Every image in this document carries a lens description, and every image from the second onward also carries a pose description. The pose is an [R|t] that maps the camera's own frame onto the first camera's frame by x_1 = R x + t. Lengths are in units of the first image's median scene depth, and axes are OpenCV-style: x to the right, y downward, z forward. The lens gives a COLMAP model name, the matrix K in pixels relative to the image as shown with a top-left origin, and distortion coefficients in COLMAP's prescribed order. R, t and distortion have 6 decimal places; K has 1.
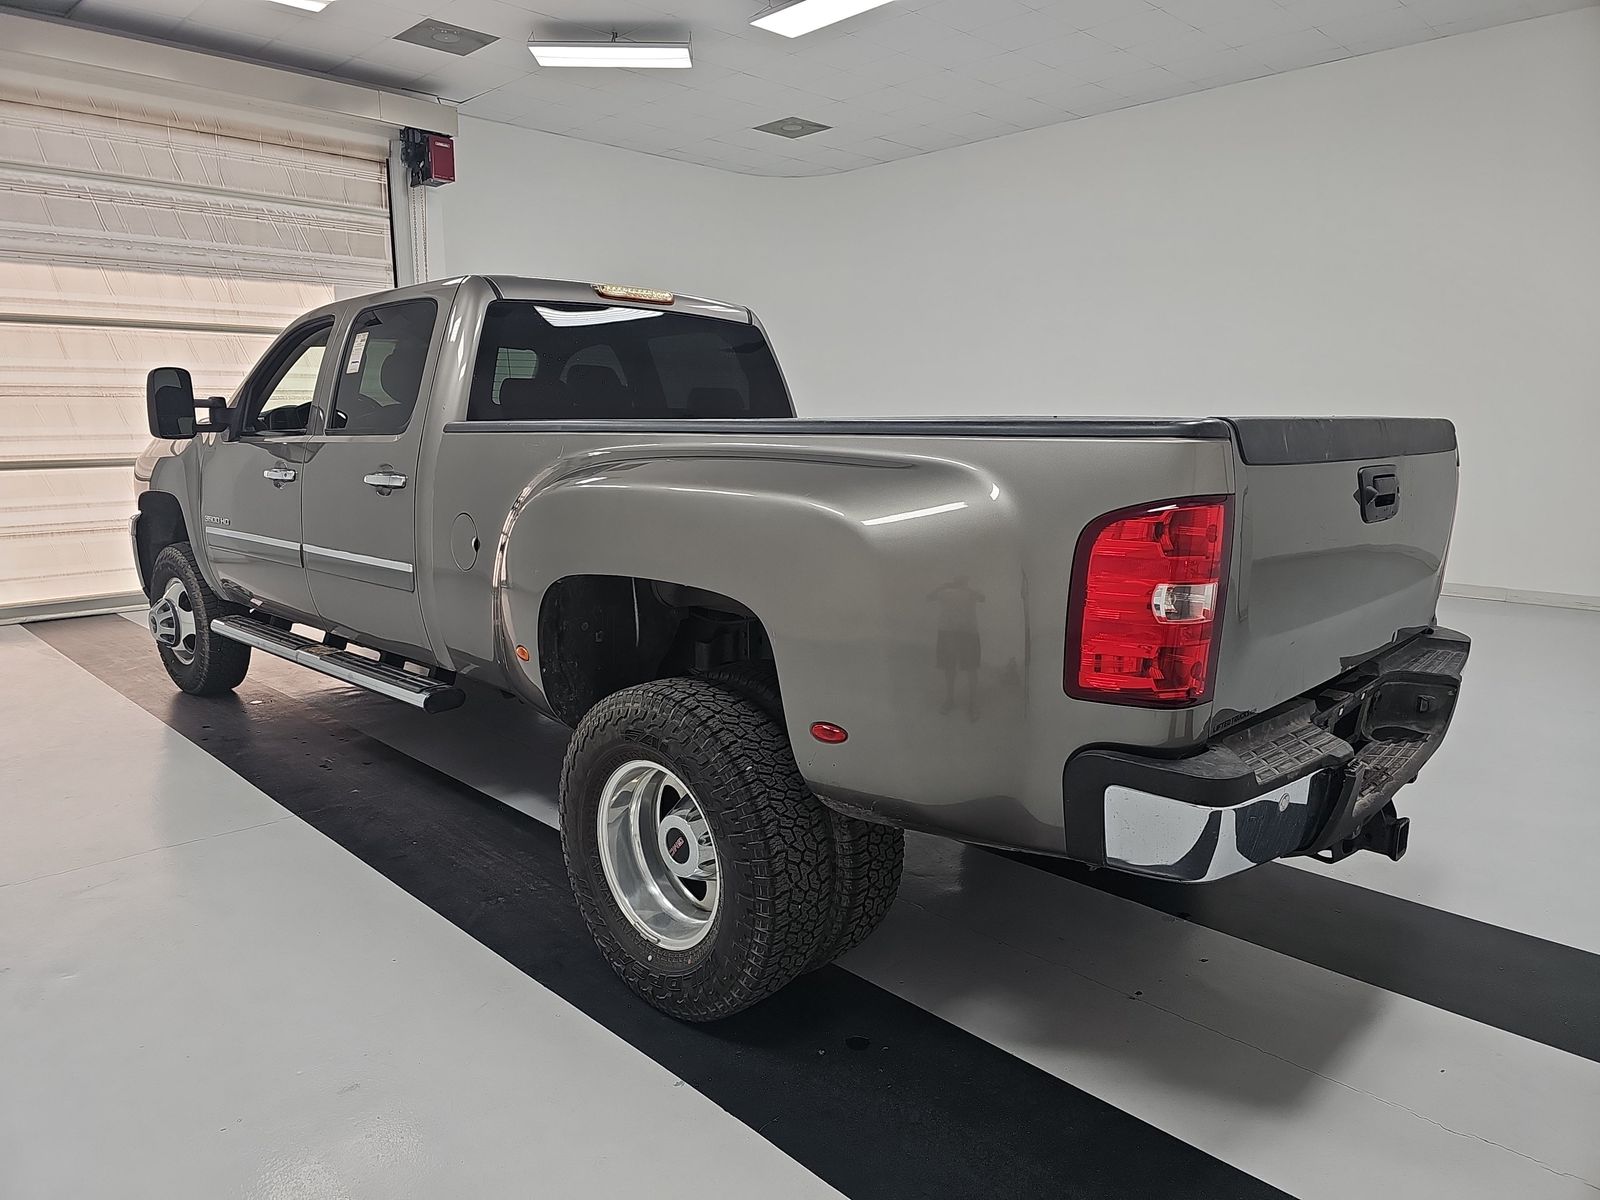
lens RADIAL K [[1061.9, 0, 794.6], [0, 1061.9, 601.5], [0, 0, 1]] dist [0.038032, -0.041893]
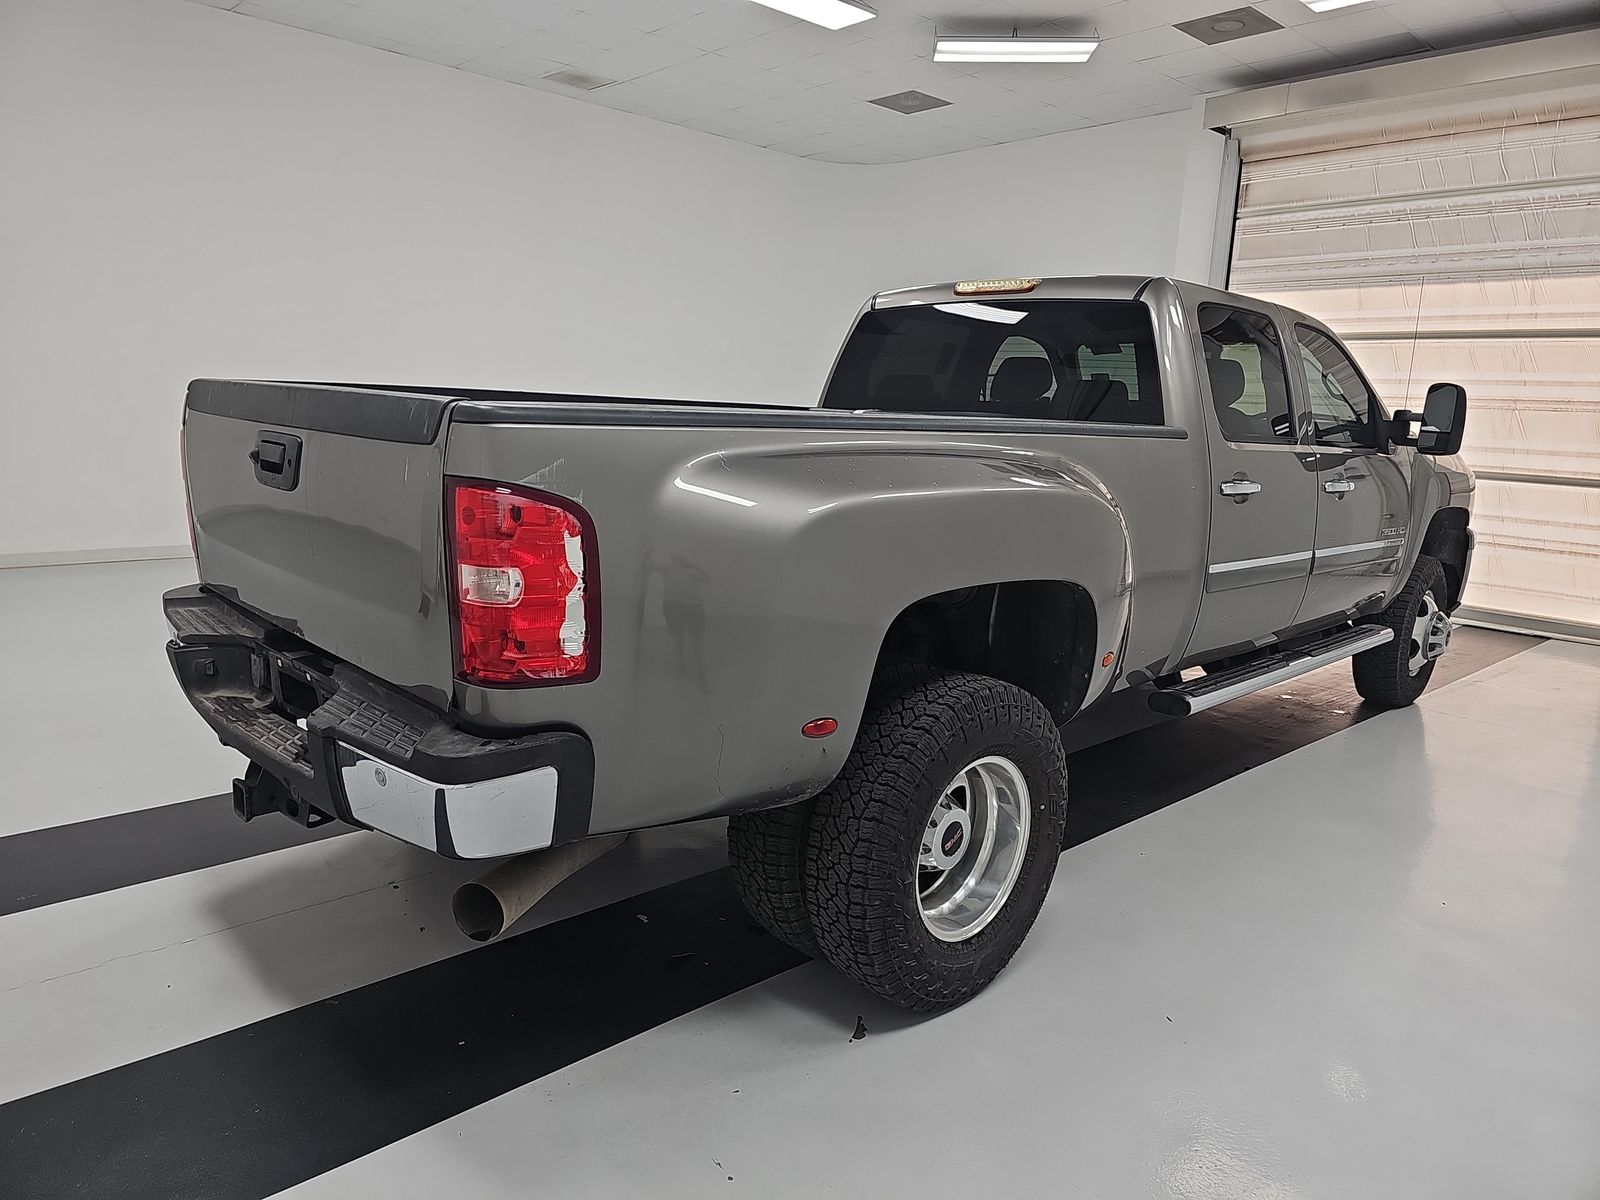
lens RADIAL K [[1061.9, 0, 773.7], [0, 1061.9, 610.7], [0, 0, 1]] dist [0.038032, -0.041893]
pose [[-0.055351, 0.192082, -0.979817, 0.462763], [-0.209595, 0.957221, 0.199492, -0.080189], [0.976220, 0.216407, -0.012724, 0.455127]]
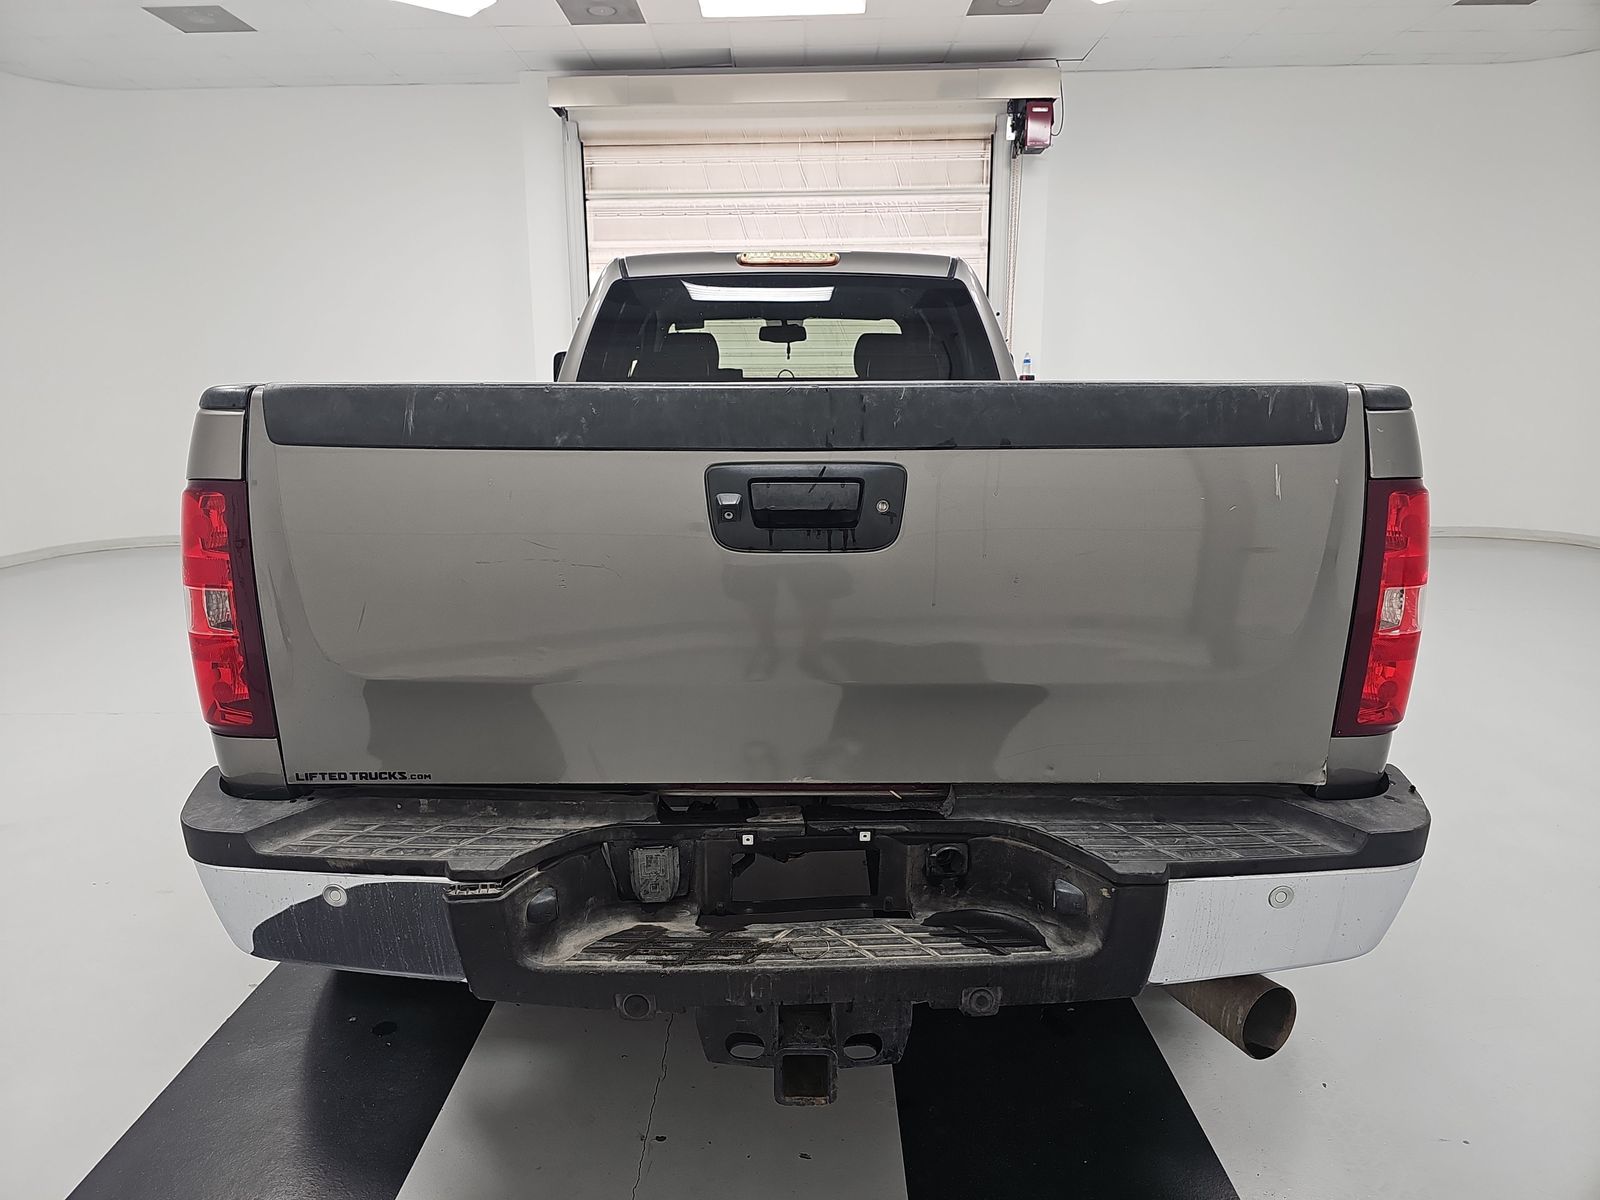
lens RADIAL K [[1061.9, 0, 788.5], [0, 1061.9, 603.5], [0, 0, 1]] dist [0.038032, -0.041893]
pose [[0.698231, 0.132518, -0.703500, 0.292304], [-0.112991, 0.990800, 0.074493, -0.027003], [0.706899, 0.027476, 0.706781, 0.171393]]
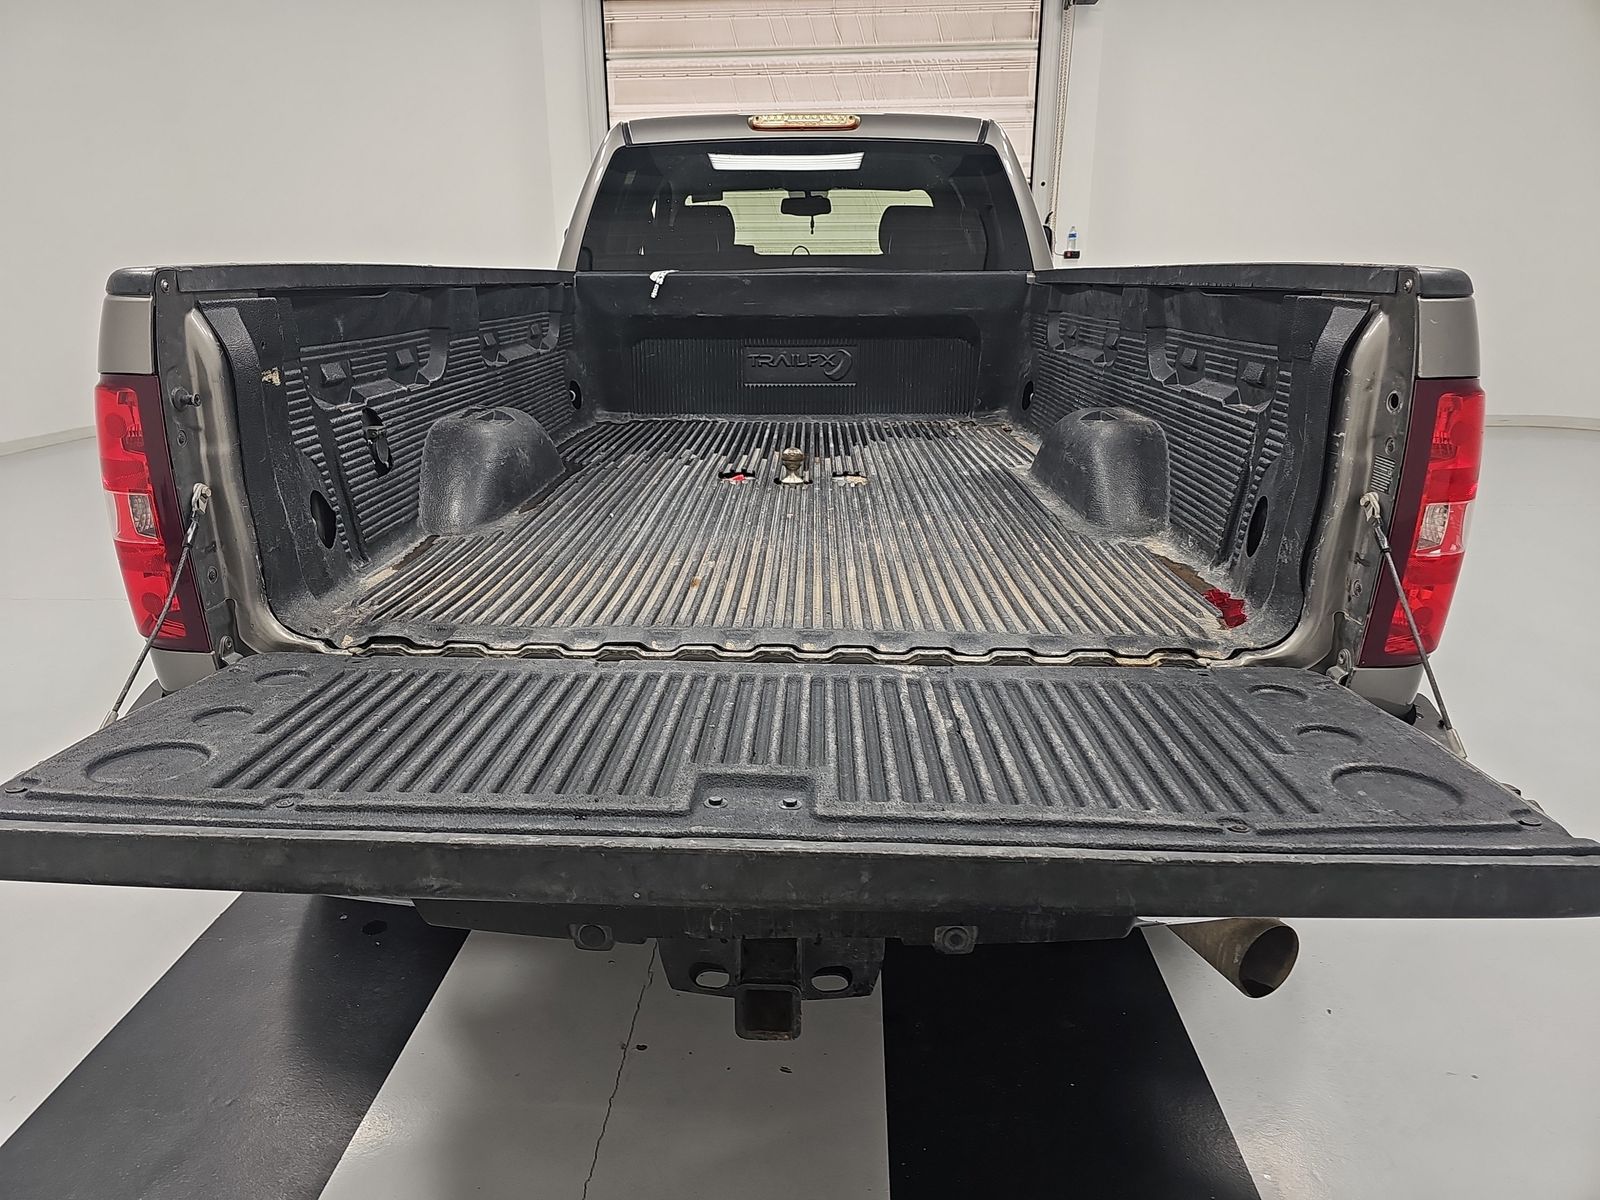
lens RADIAL K [[1061.9, 0, 783.4], [0, 1061.9, 605.1], [0, 0, 1]] dist [0.038032, -0.041893]
pose [[0.667861, 0.217483, -0.711803, 0.287963], [-0.118158, 0.975209, 0.187100, -0.031461], [0.734848, -0.040852, 0.677001, 0.191615]]
